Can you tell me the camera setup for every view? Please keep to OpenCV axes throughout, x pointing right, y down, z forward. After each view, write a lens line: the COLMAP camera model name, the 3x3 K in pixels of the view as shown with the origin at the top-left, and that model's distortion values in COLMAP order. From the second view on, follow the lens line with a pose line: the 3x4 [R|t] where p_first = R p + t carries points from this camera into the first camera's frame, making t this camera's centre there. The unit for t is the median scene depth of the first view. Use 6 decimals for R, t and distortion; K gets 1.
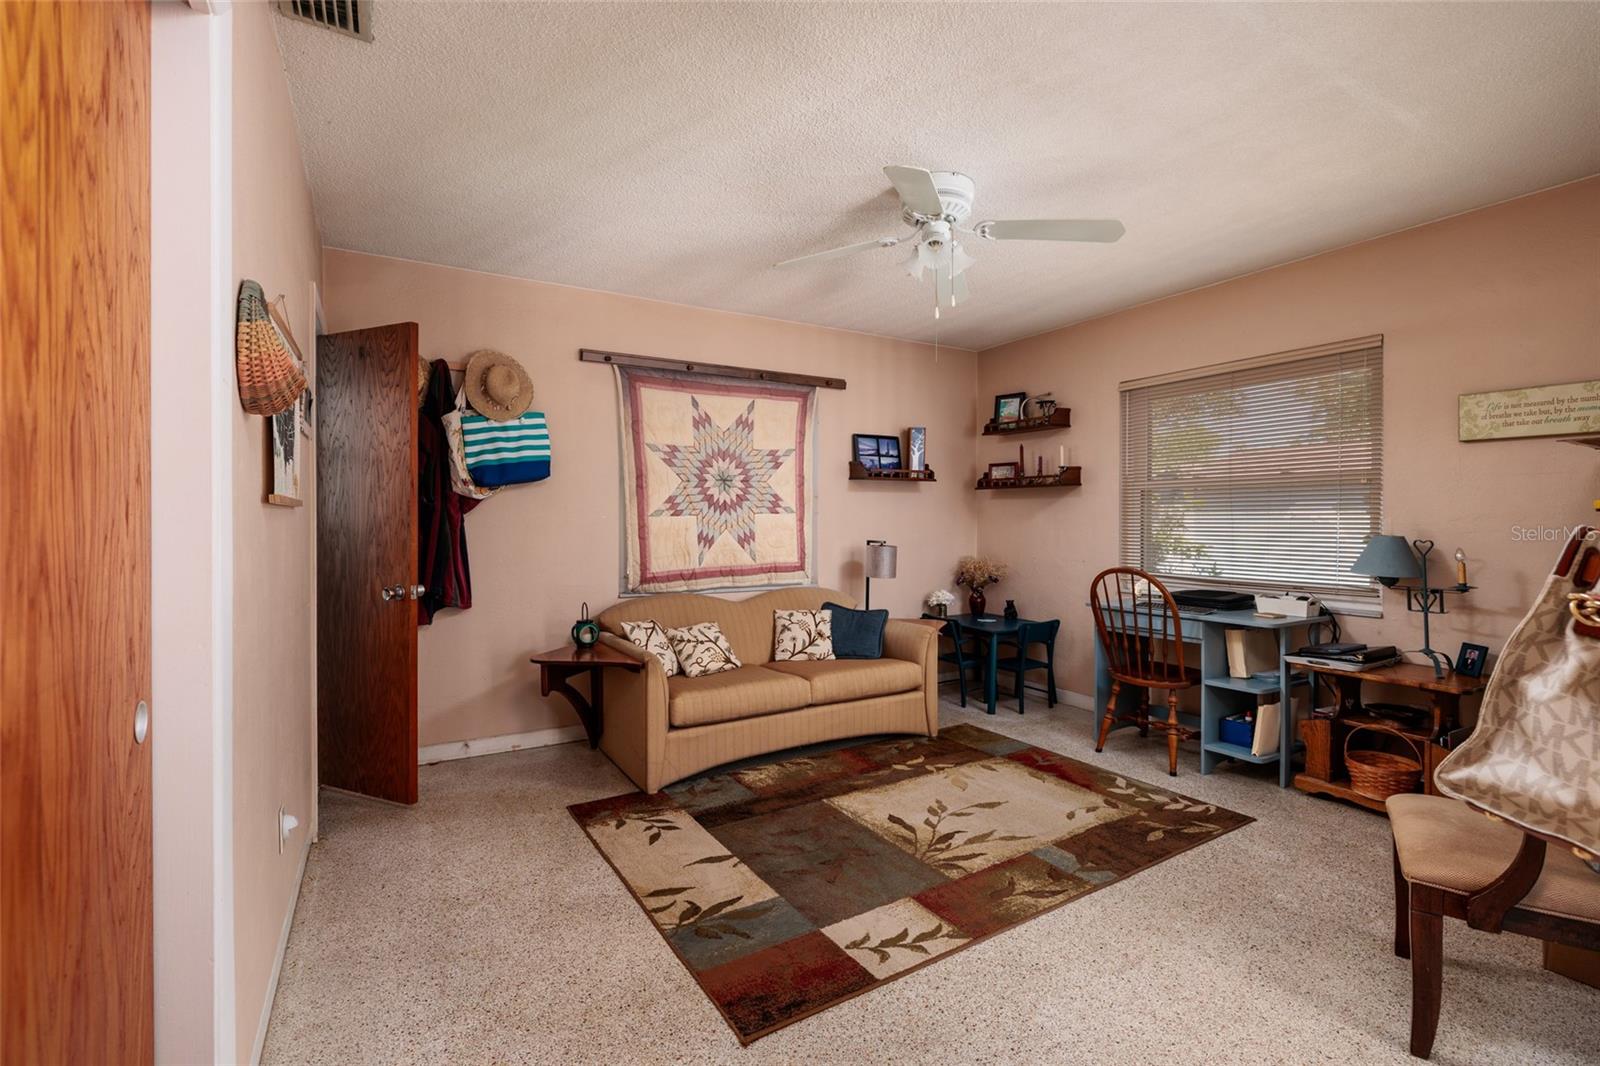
lens RADIAL K [[720.2, 0, 796.4], [0, 720.2, 523.7], [0, 0, 1]] dist [-0.011009, 0.000457]
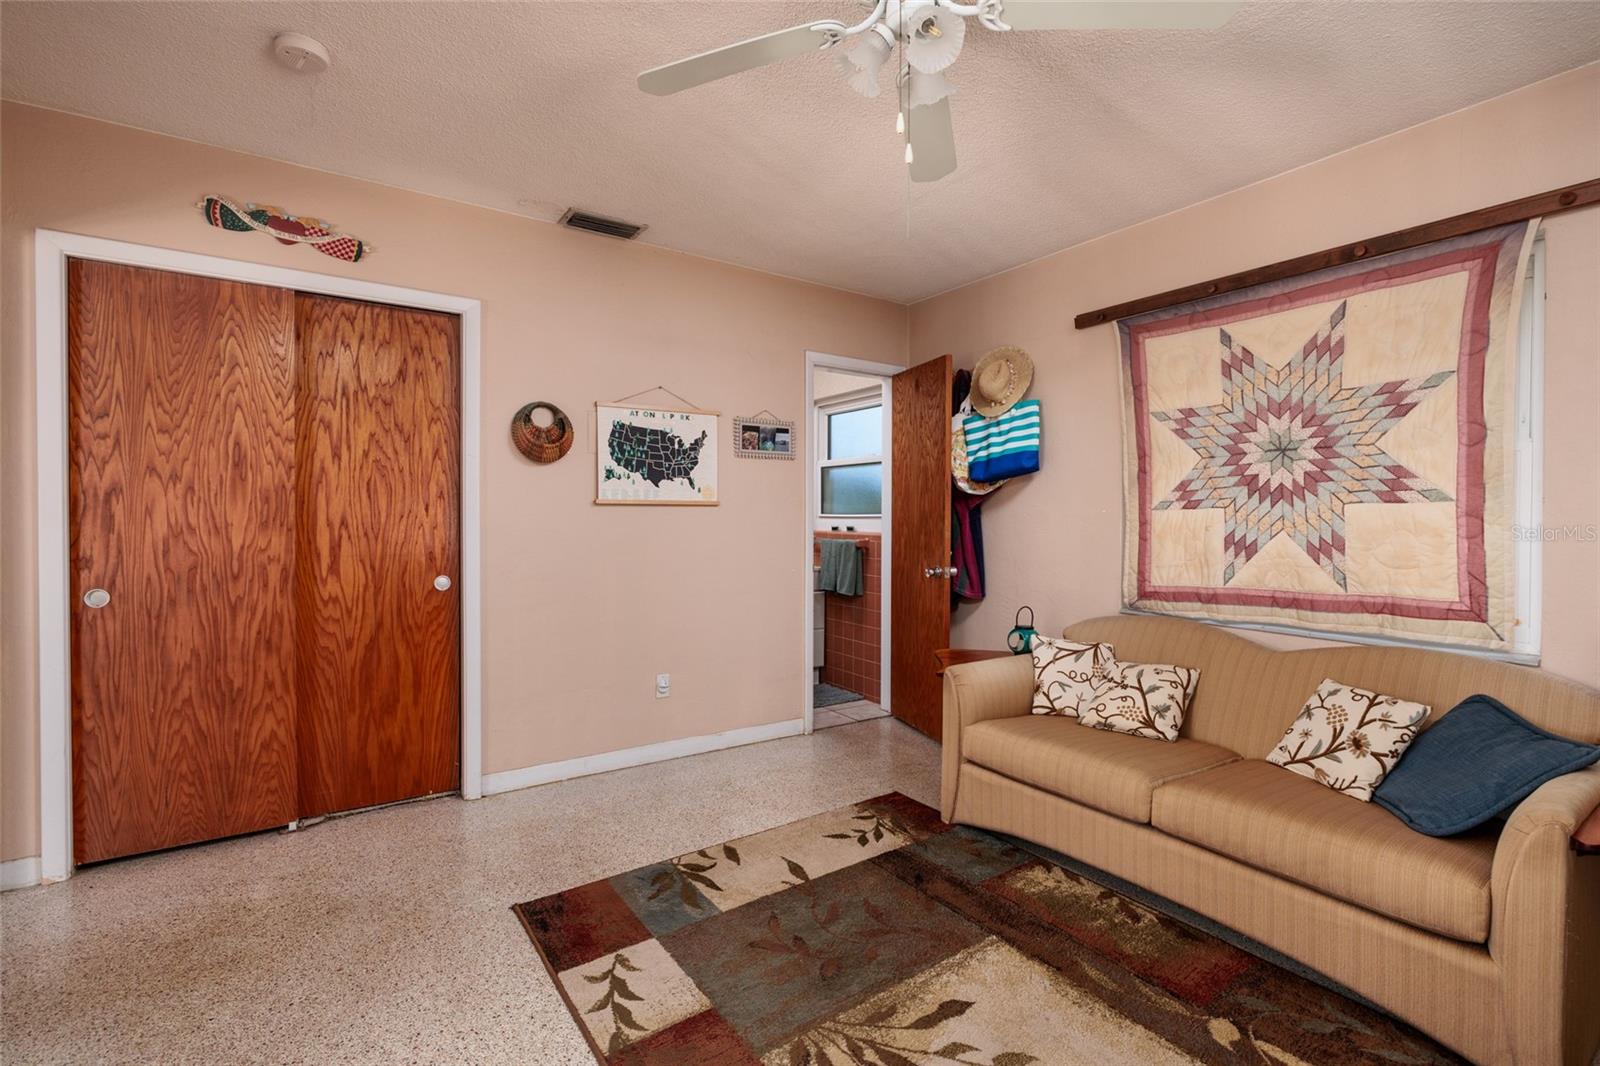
lens RADIAL K [[720.2, 0, 794.5], [0, 720.2, 523.9], [0, 0, 1]] dist [-0.011009, 0.000457]
pose [[0.045966, 0.012300, -0.998867, 0.519603], [-0.009778, 0.999882, 0.011863, -0.000878], [0.998895, 0.009221, 0.046081, 0.595556]]
